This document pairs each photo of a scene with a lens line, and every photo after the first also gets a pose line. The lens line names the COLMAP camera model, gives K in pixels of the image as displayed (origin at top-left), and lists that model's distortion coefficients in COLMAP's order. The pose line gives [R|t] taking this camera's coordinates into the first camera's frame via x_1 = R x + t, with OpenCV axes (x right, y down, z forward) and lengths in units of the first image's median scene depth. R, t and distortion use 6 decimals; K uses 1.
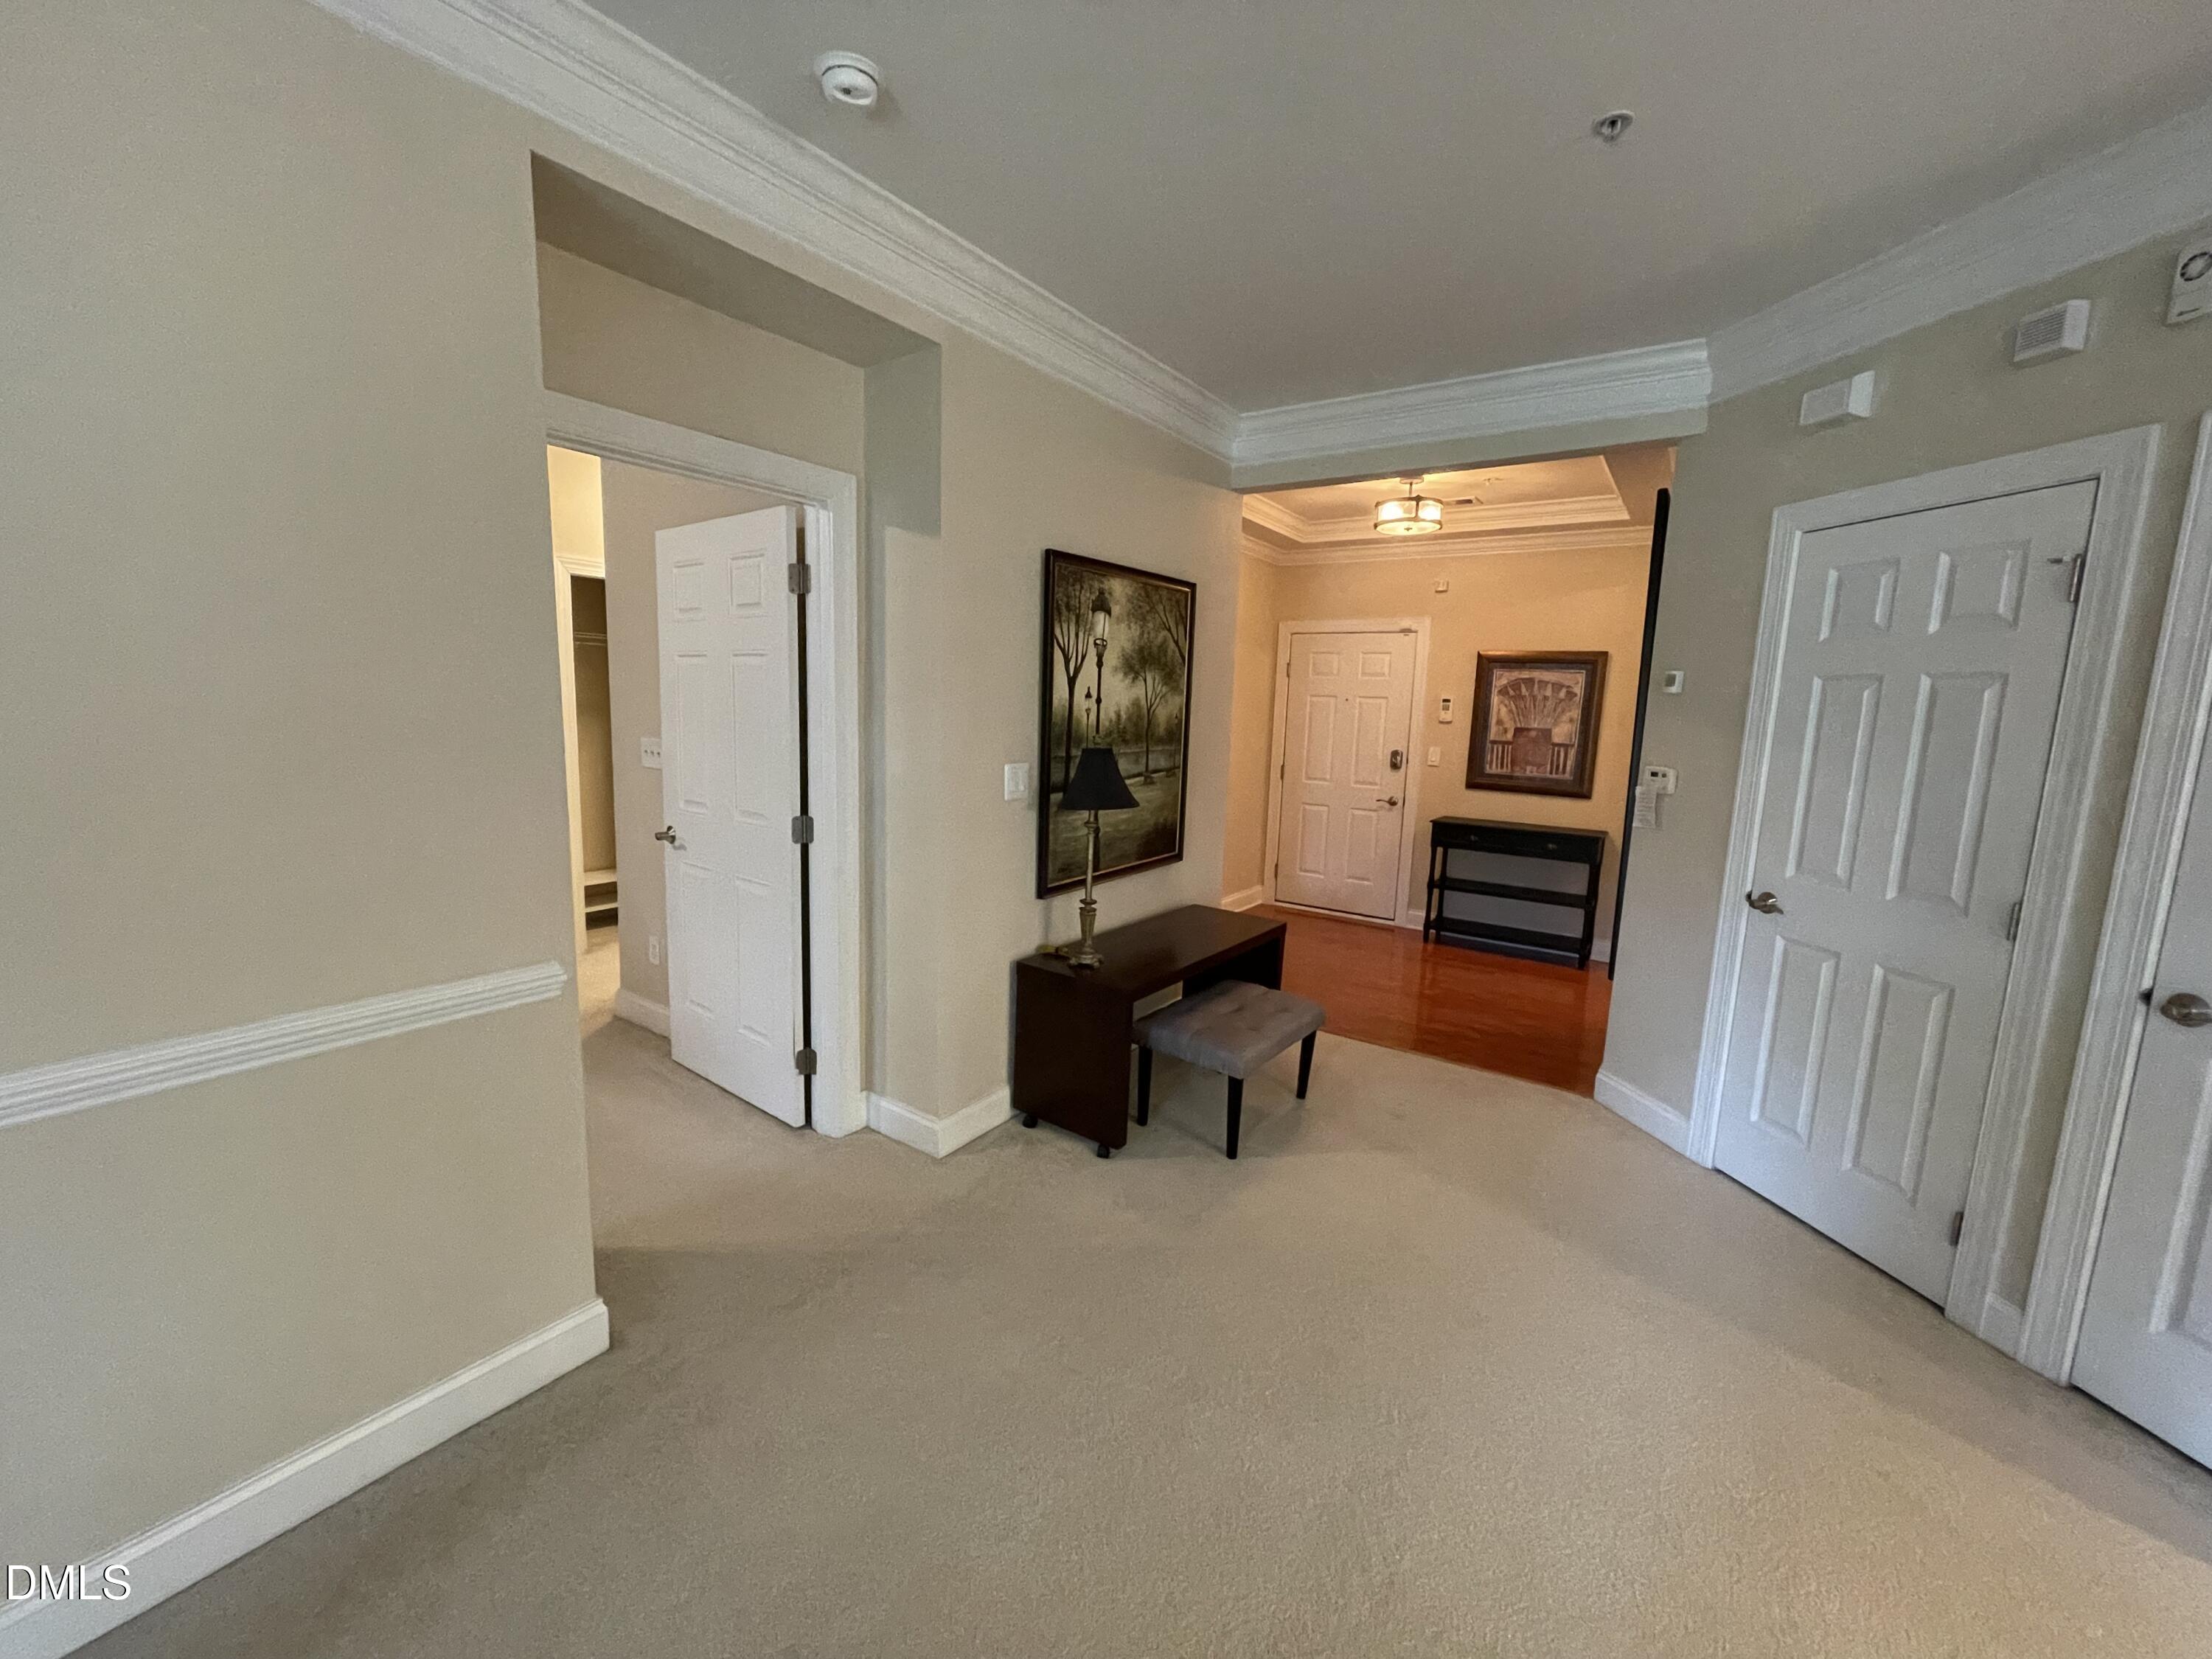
lens RADIAL K [[891.1, 0, 1107.1], [0, 891.1, 822.3], [0, 0, 1]] dist [-0.001919, -0.000211]
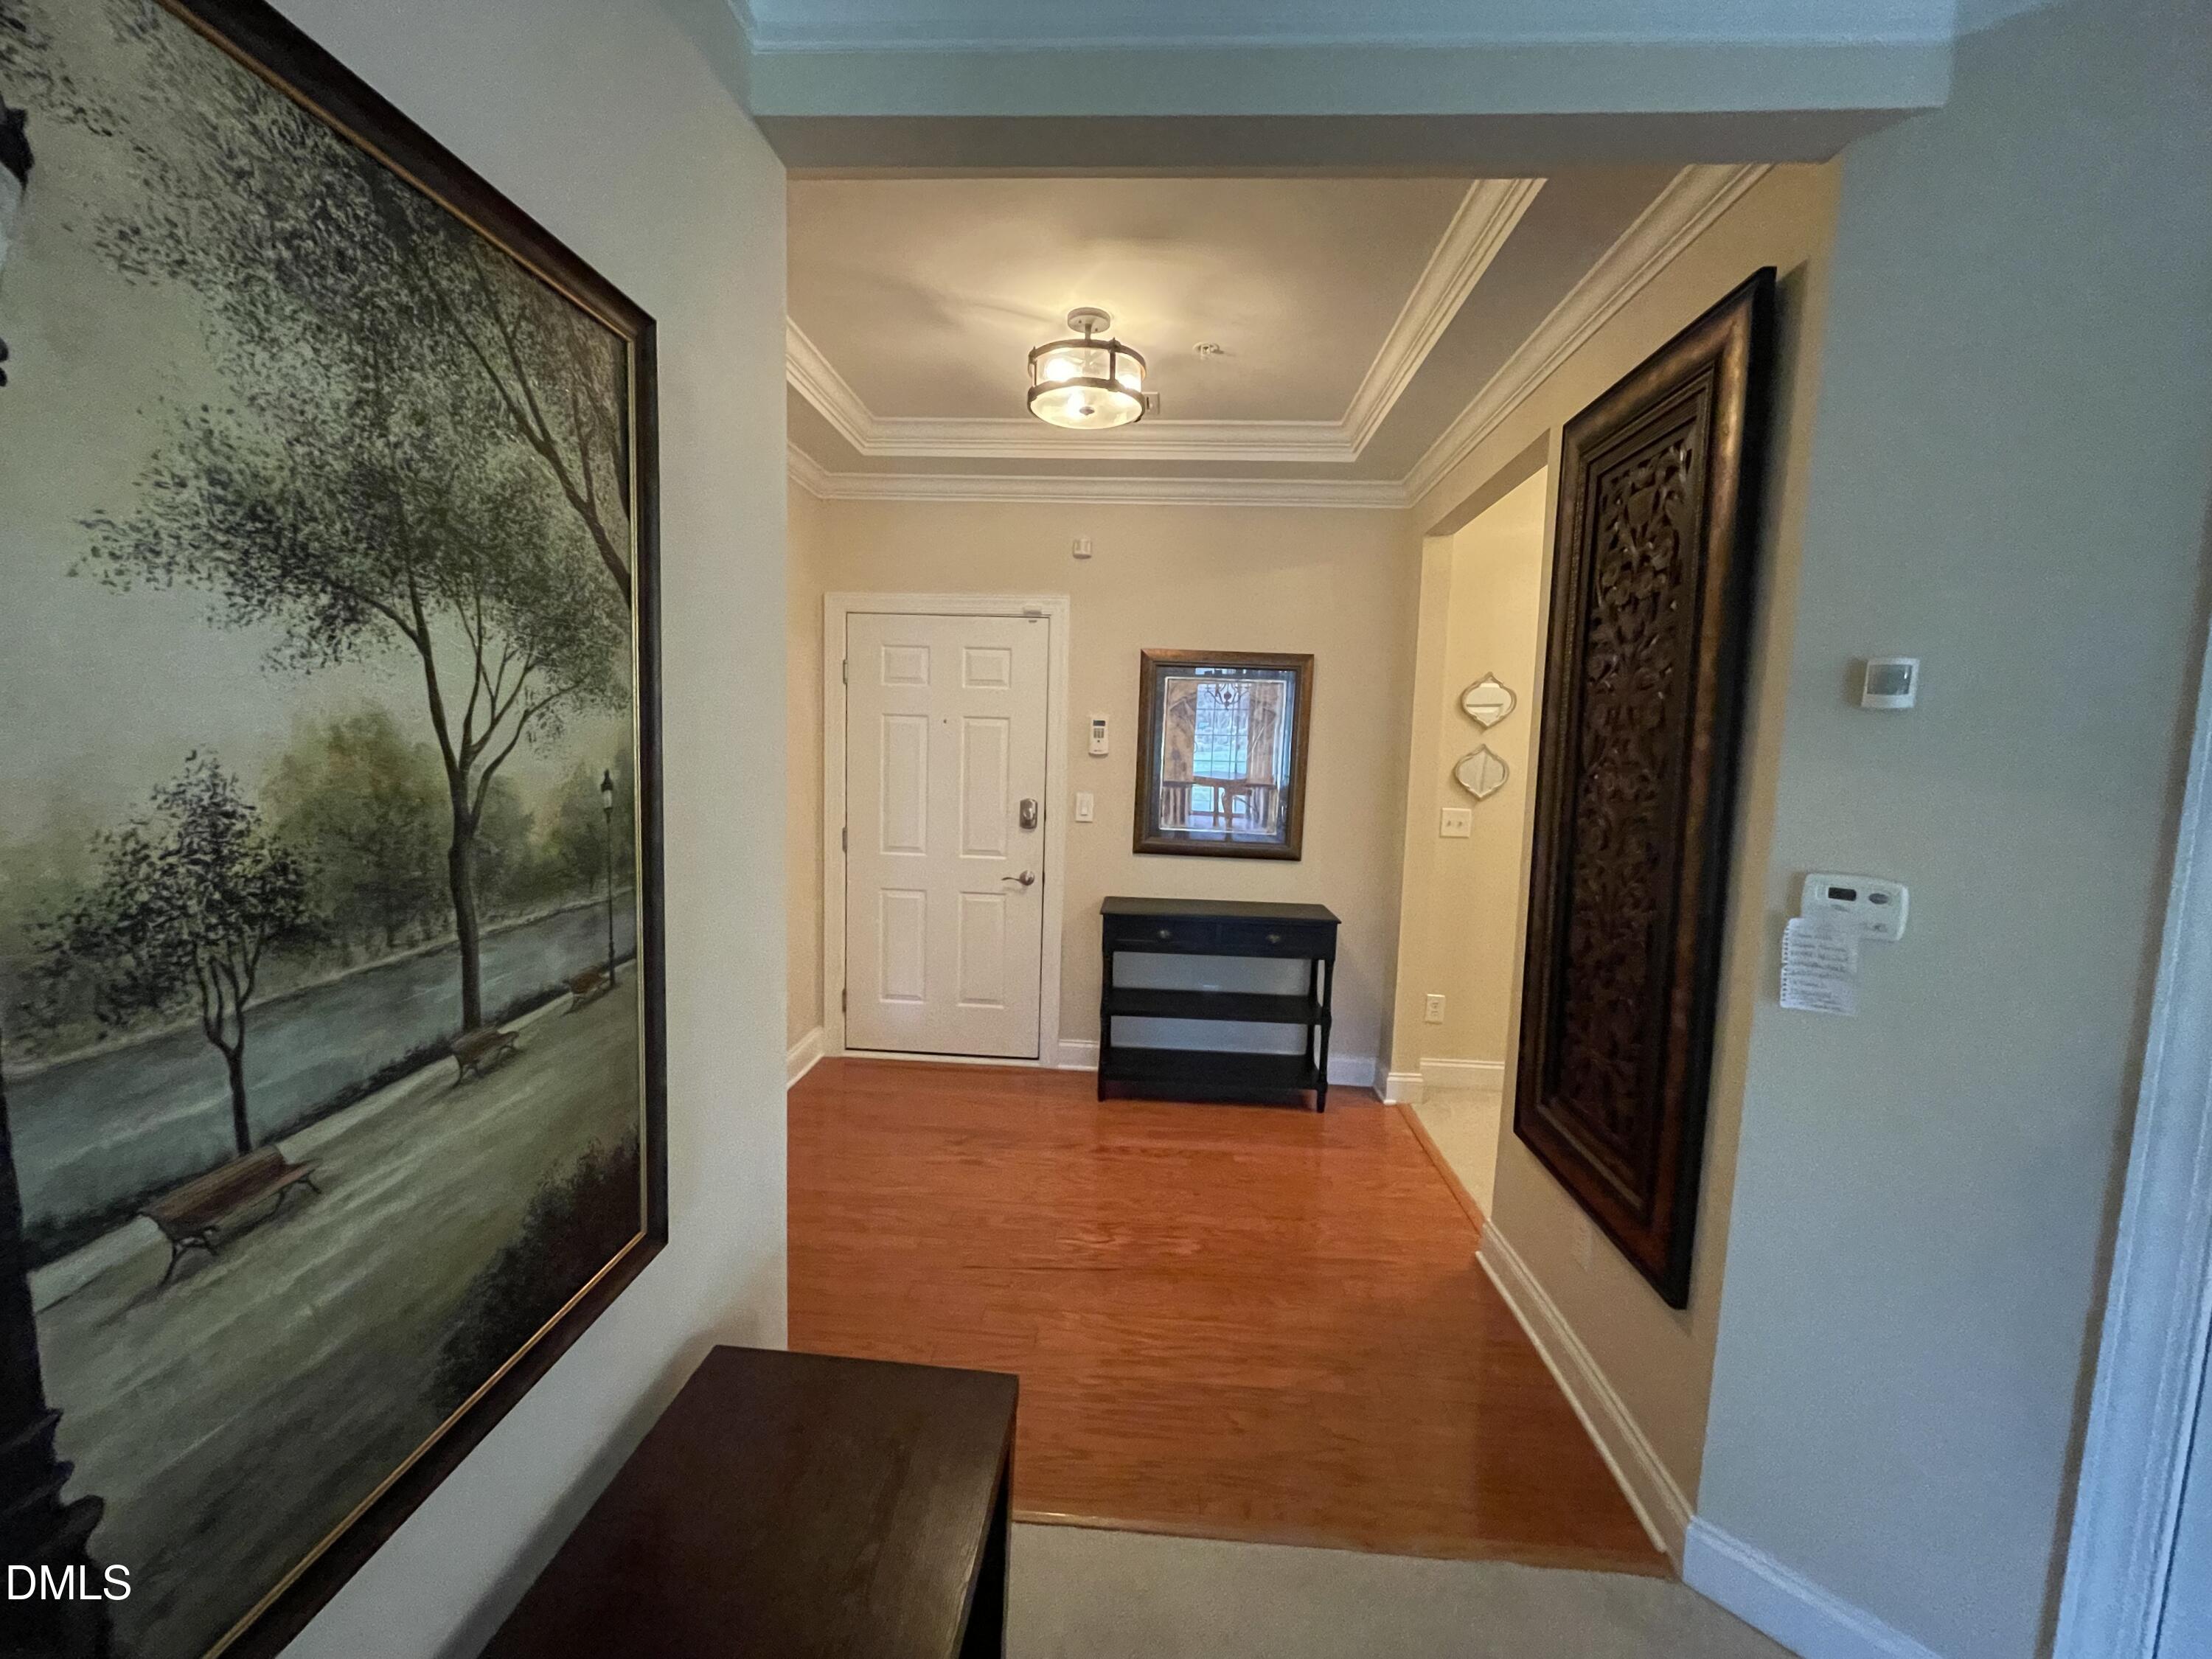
lens RADIAL K [[891.1, 0, 1107.1], [0, 891.1, 822.3], [0, 0, 1]] dist [-0.001919, -0.000211]
pose [[0.856749, -0.056446, 0.512635, 0.068900], [0.068098, 0.997671, -0.003957, -0.095241], [-0.511217, 0.038299, 0.858598, 0.685496]]
